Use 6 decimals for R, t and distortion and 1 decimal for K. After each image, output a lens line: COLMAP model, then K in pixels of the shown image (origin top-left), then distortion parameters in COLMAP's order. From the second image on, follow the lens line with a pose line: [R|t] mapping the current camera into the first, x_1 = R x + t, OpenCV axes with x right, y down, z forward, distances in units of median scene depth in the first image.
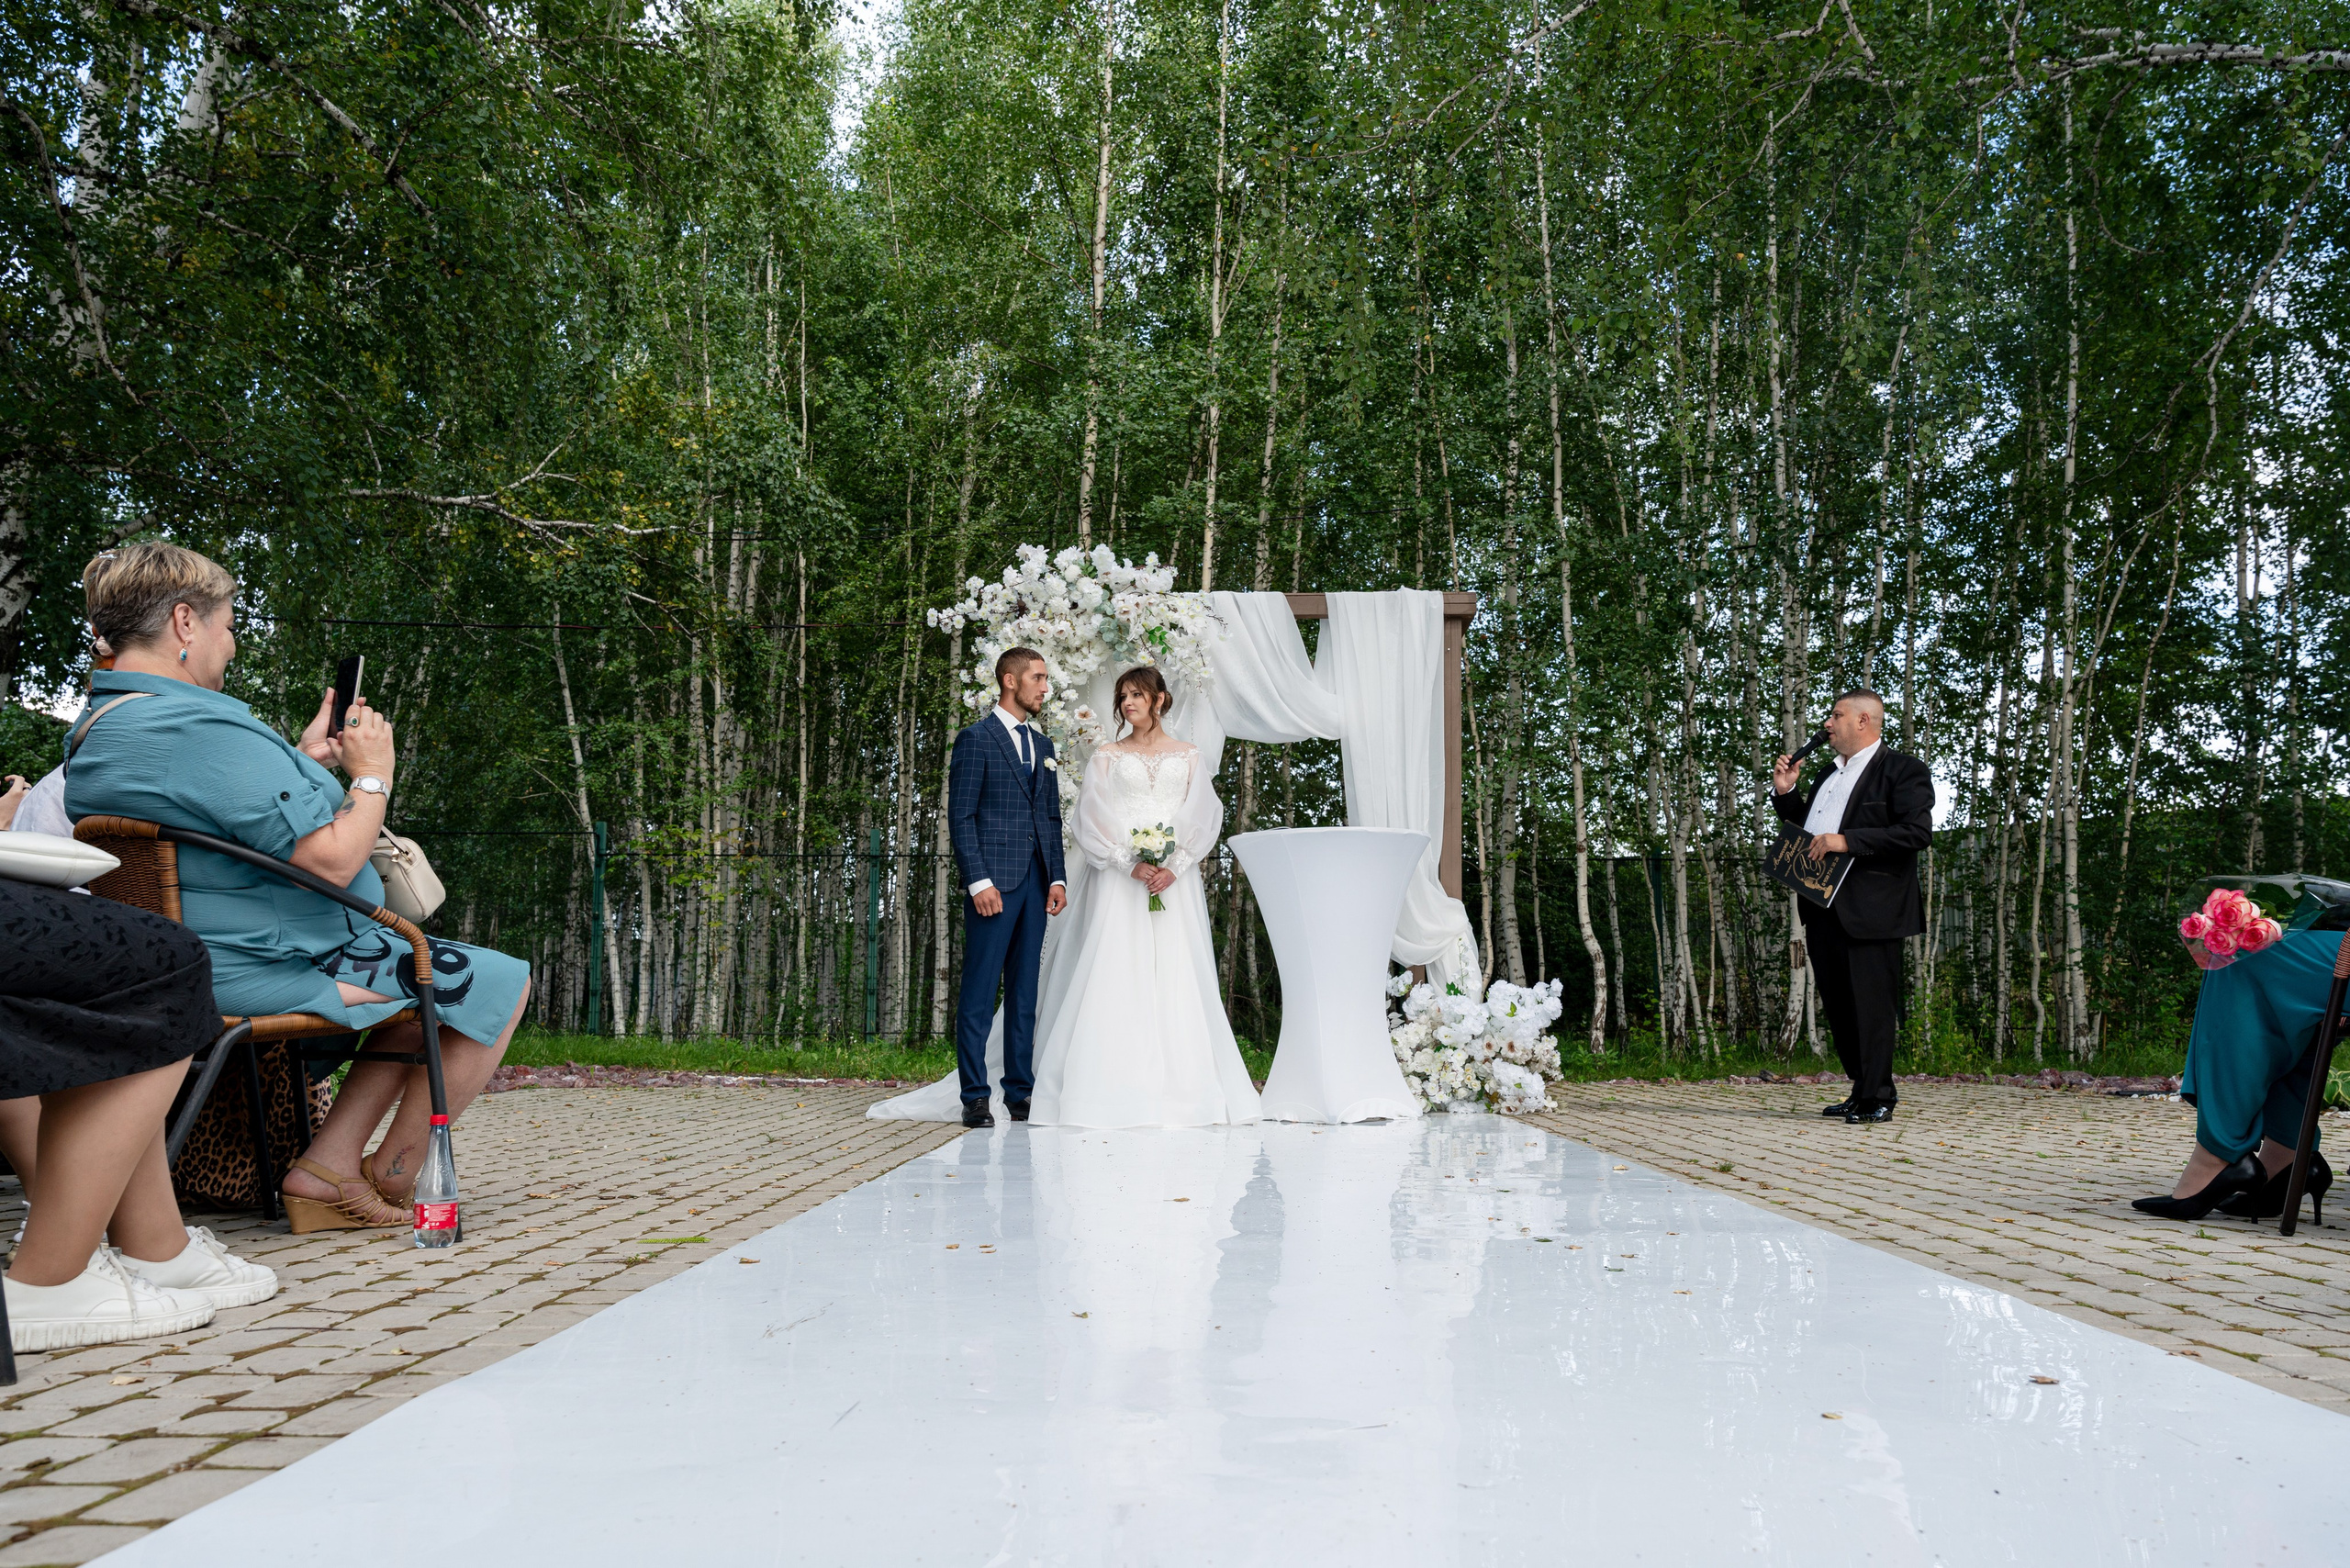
lens RADIAL K [[1635.4, 0, 1190.4], [0, 1635.4, 831.4], [0, 0, 1]] dist [-0.028079, -0.000043]
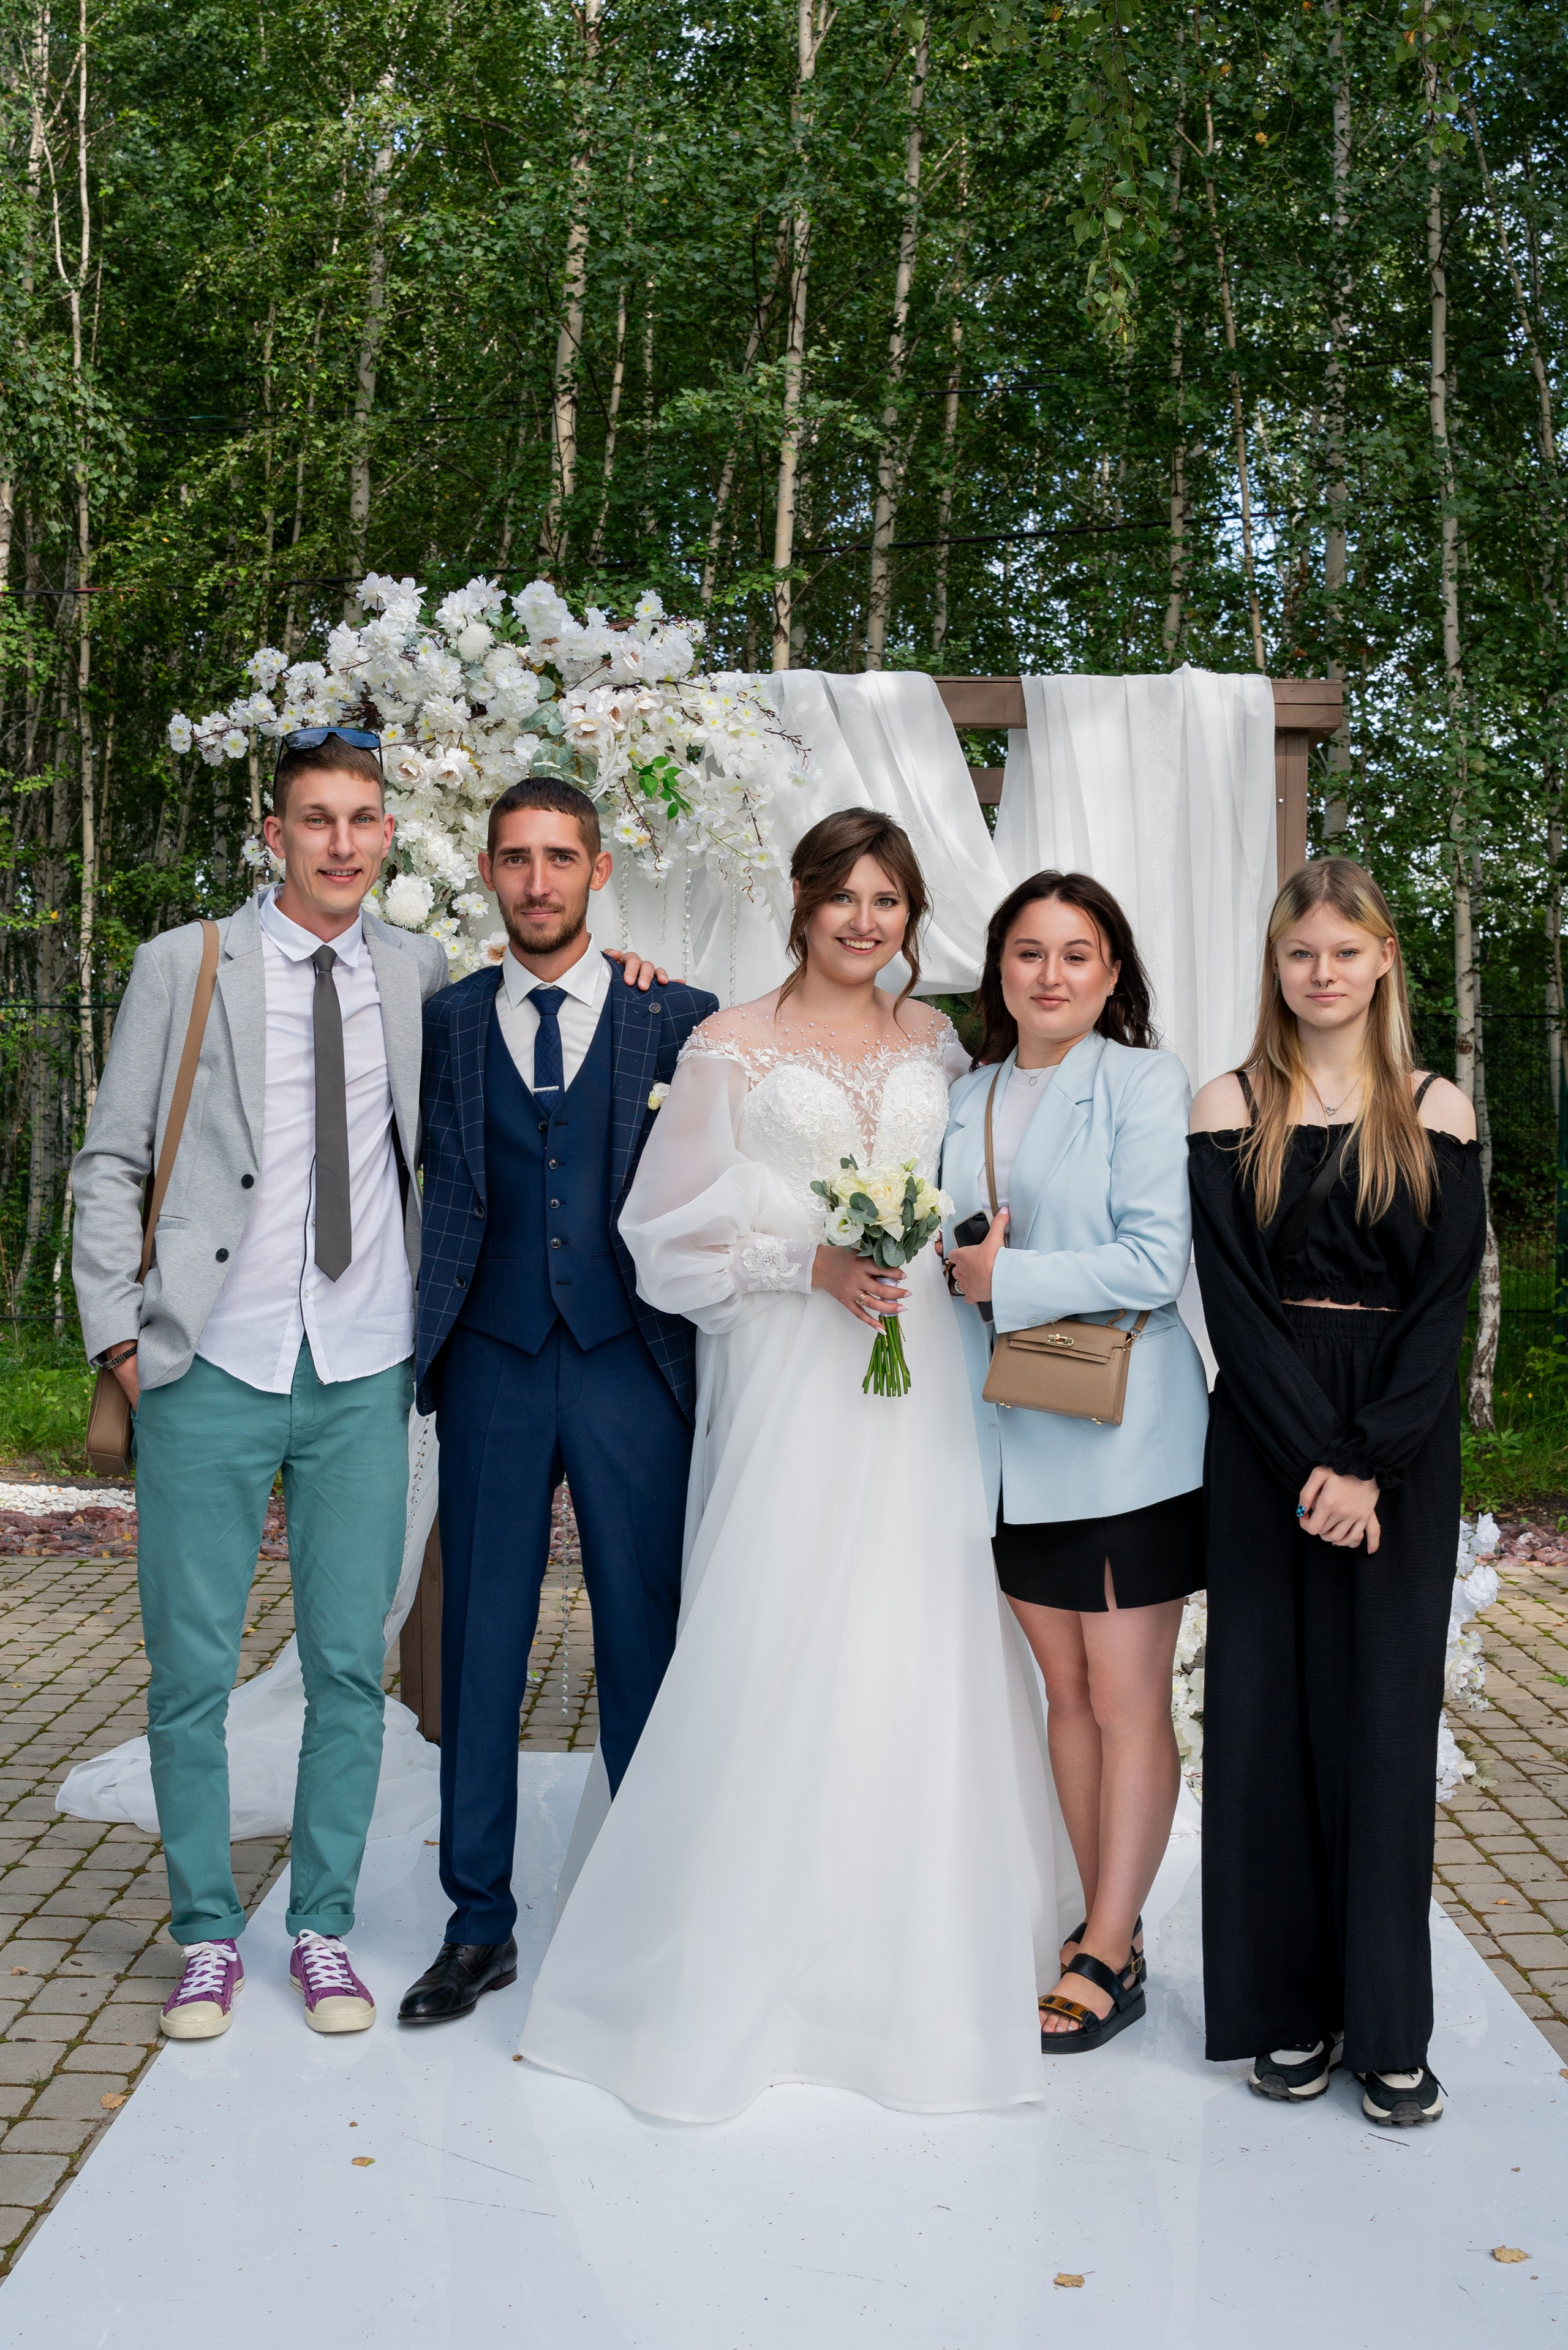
lens RADIAL K [[2549.5, 0, 743.6], [0, 2549.5, 1176.2], [0, 0, 1]] dist [-0.153593, 0.052263]
pose [[0.999915, 0.007303, -0.010818, 0.012166], [-0.005760, 0.990646, 0.136338, -0.104955], [0.011713, -0.136264, 0.990603, 0.270695]]
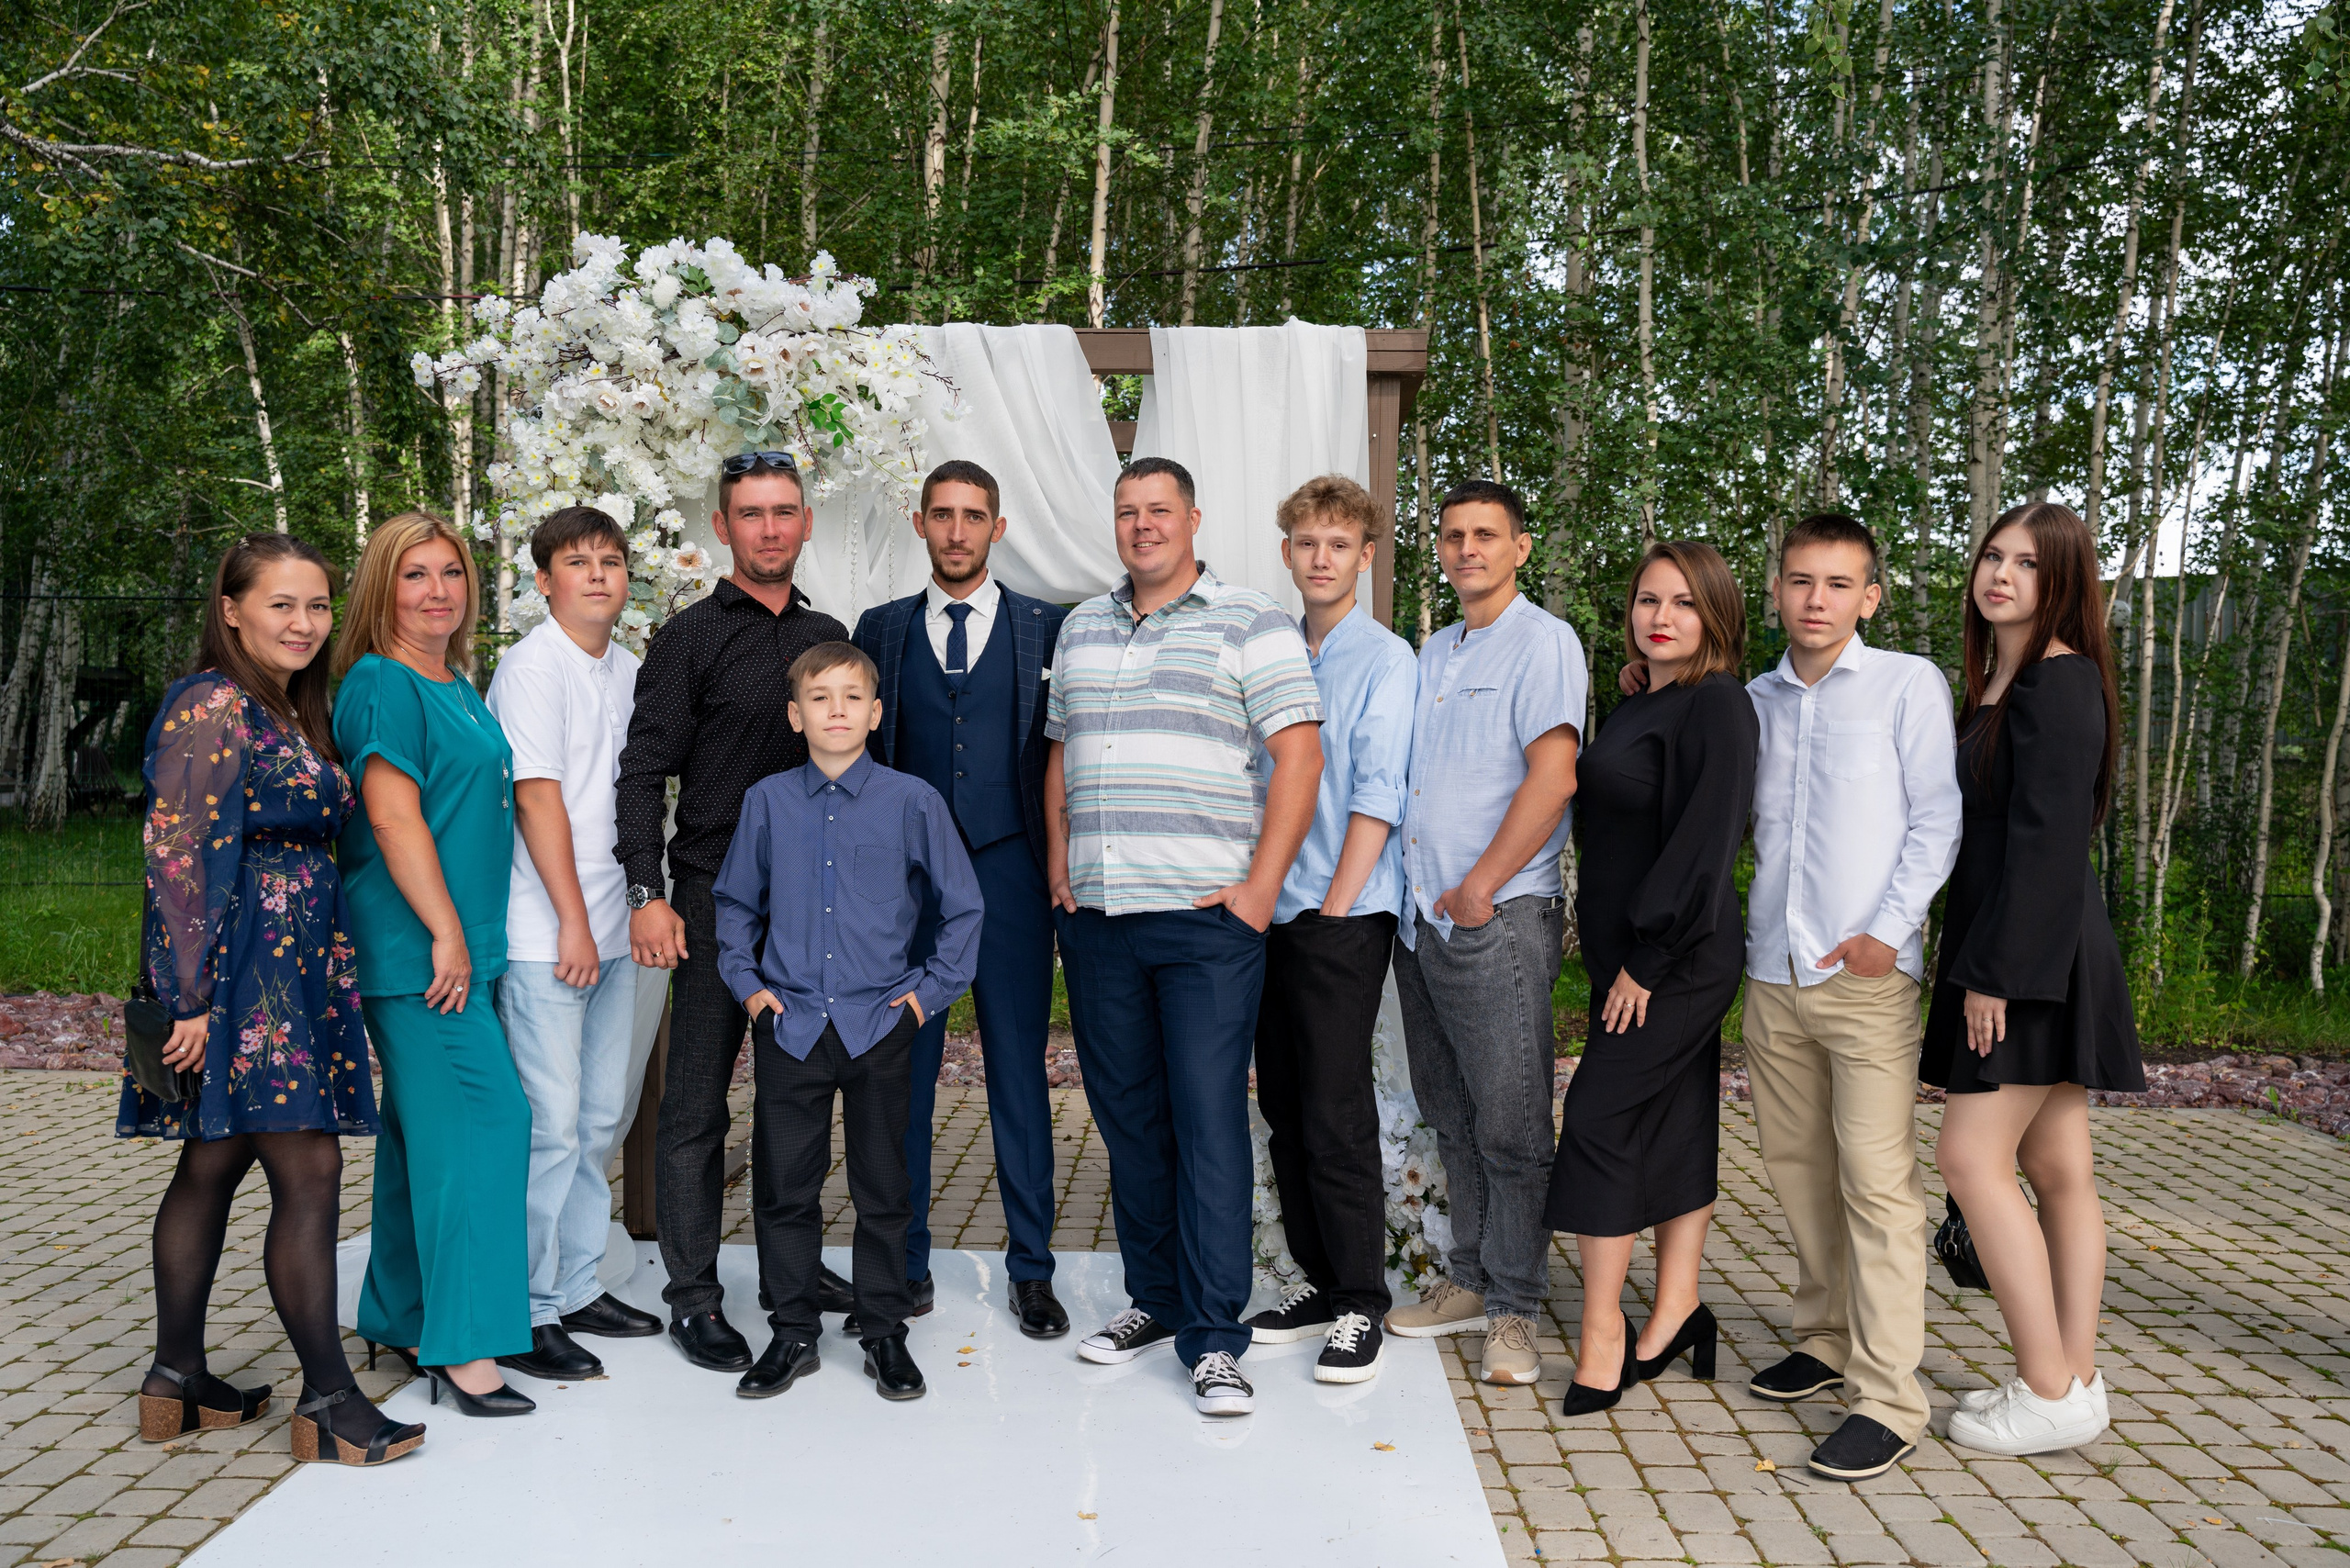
lens RADIAL K [[1972.6, 0, 1175.0], [0, 1972.6, 784.0], [0, 0, 1]] dist [0.000154, -0.004825]
pose [[0.999696, 0.015862, -0.018900, 0.107981], [-0.013181, 0.990845, 0.134359, -0.085824], [0.020858, -0.134069, 0.990753, 0.335664]]
